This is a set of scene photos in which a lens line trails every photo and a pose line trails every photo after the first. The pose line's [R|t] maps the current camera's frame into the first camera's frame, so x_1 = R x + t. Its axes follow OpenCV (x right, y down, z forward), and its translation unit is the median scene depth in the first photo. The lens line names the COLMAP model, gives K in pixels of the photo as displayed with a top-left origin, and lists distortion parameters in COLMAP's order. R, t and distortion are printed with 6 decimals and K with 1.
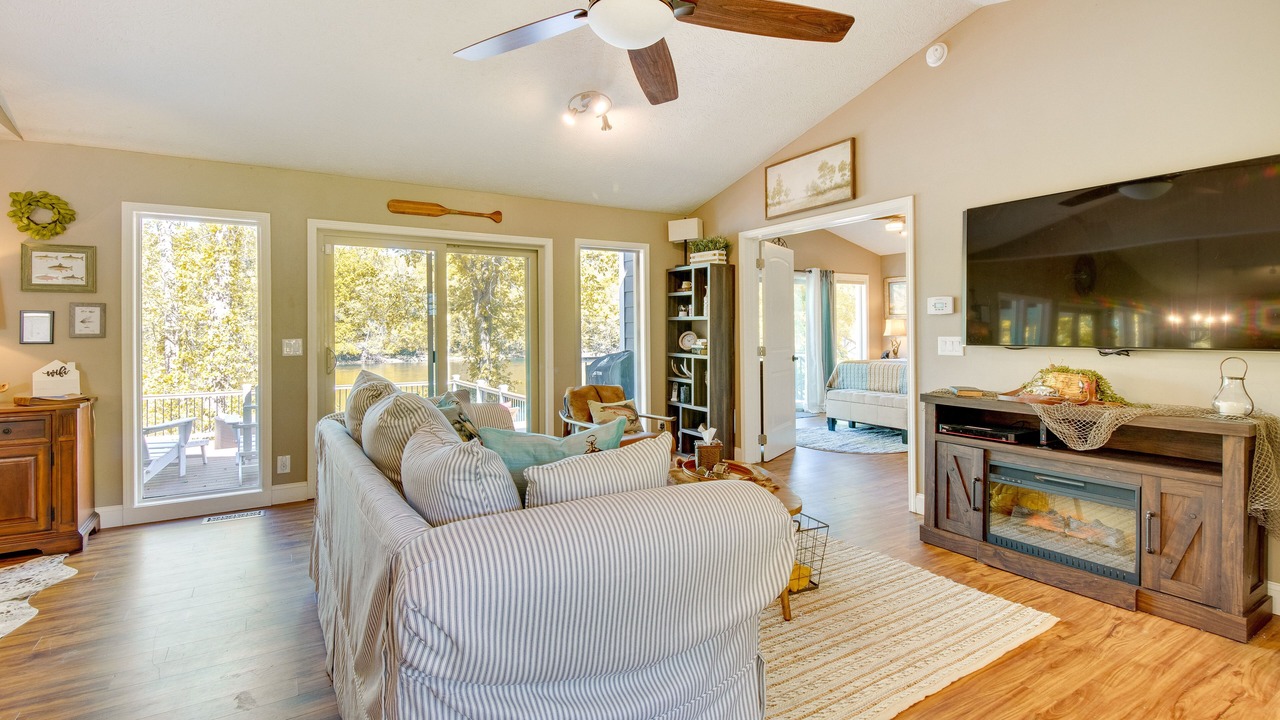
lens RADIAL K [[597.1, 0, 643.0], [0, 597.1, 331.9], [0, 0, 1]] dist [0.003010, -0.001106]
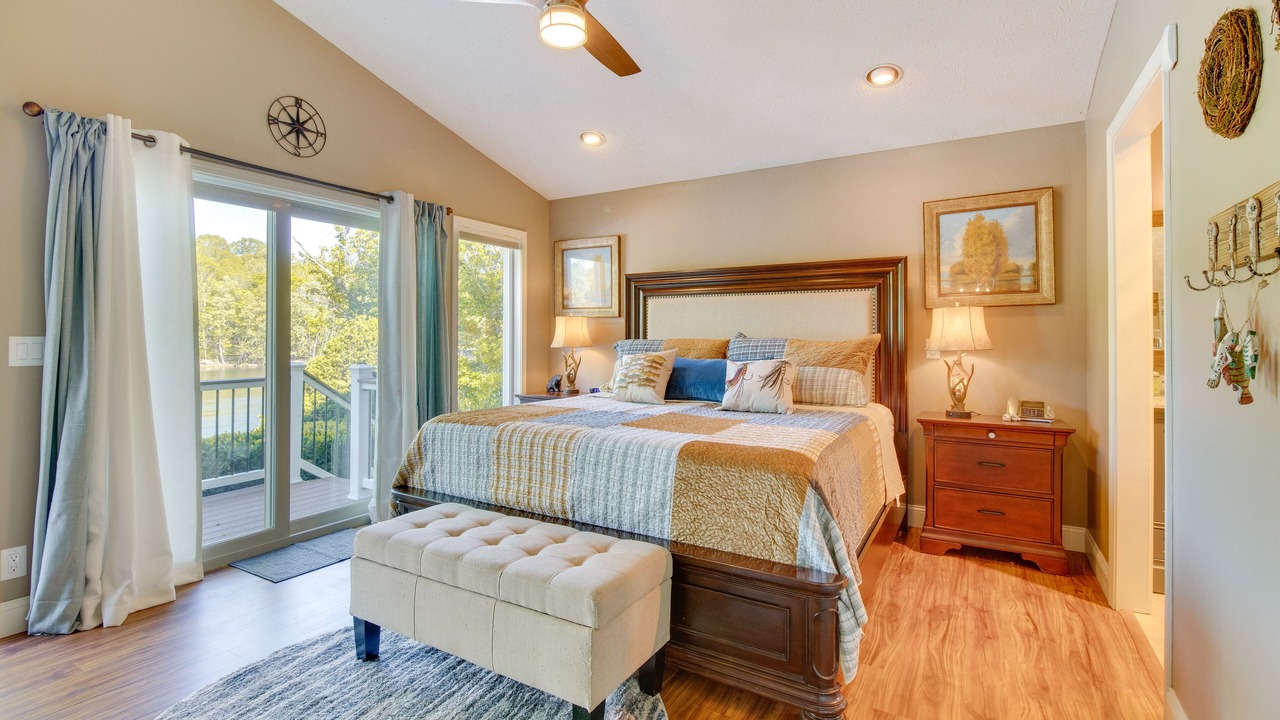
lens RADIAL K [[597.1, 0, 643.0], [0, 597.1, 331.9], [0, 0, 1]] dist [0.003010, -0.001106]
pose [[0.876650, 0.014387, 0.480914, 0.374805], [-0.007032, 0.999829, -0.017091, 0.002250], [-0.481078, 0.011601, 0.876601, 0.851463]]
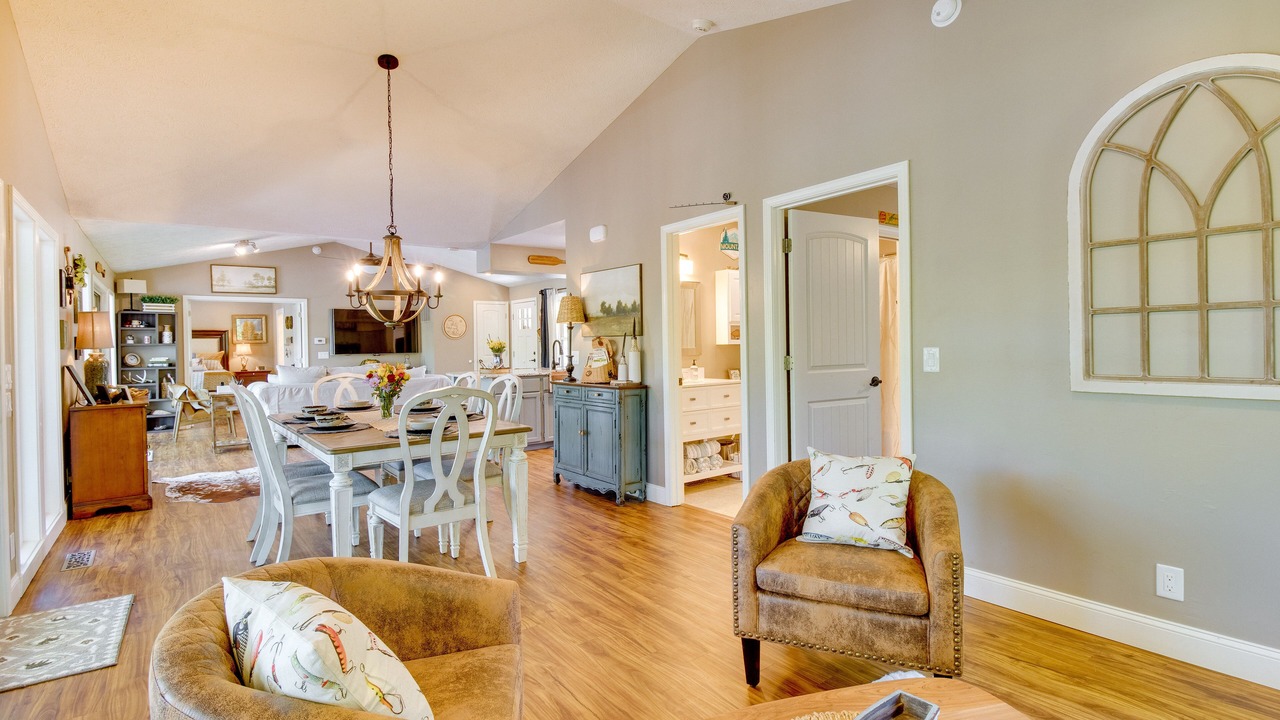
lens RADIAL K [[625.2, 0, 642.1], [0, 625.2, 344.4], [0, 0, 1]] dist [0.001118, -0.000259]
pose [[-0.099115, 0.008349, 0.995041, -1.769474], [0.021703, 0.999745, -0.006227, 0.017295], [-0.994839, 0.020978, -0.099271, -0.142140]]
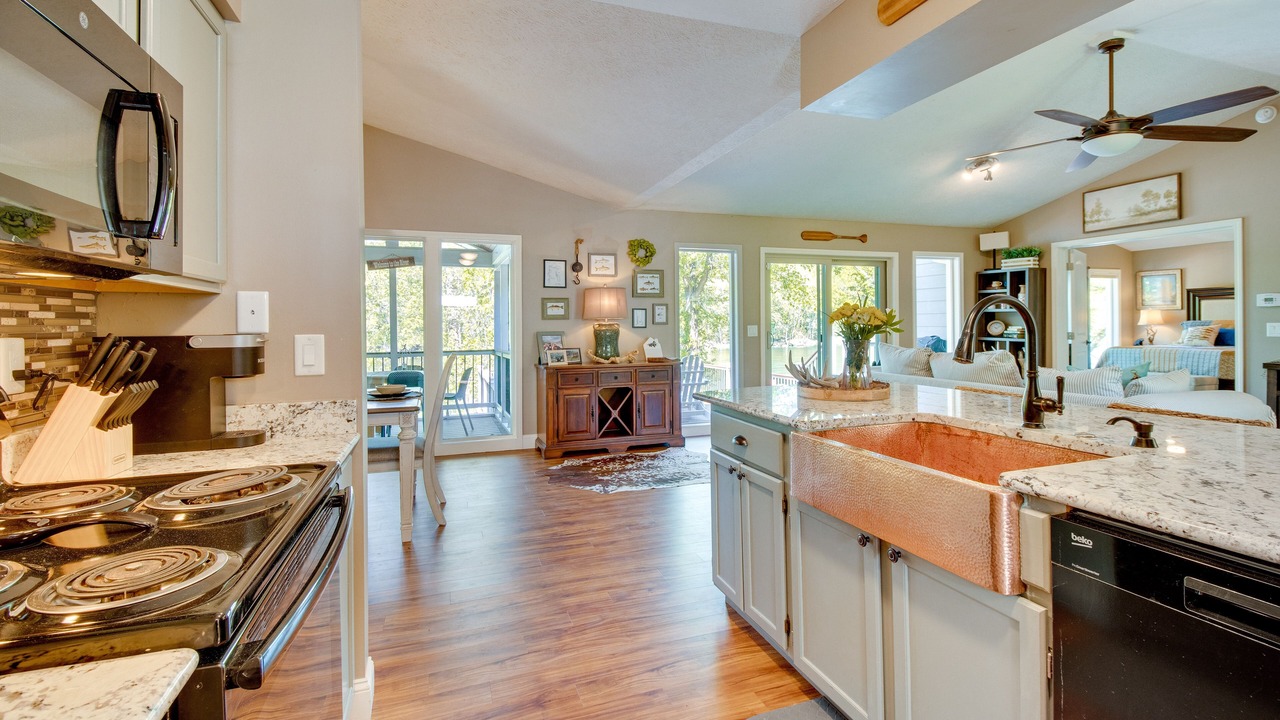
lens RADIAL K [[597.1, 0, 643.0], [0, 597.1, 331.9], [0, 0, 1]] dist [0.003010, -0.001106]
pose [[0.977362, -0.000292, -0.211573, -0.421783], [0.002681, 0.999936, 0.011002, 0.007915], [0.211556, -0.011320, 0.977300, -0.437954]]
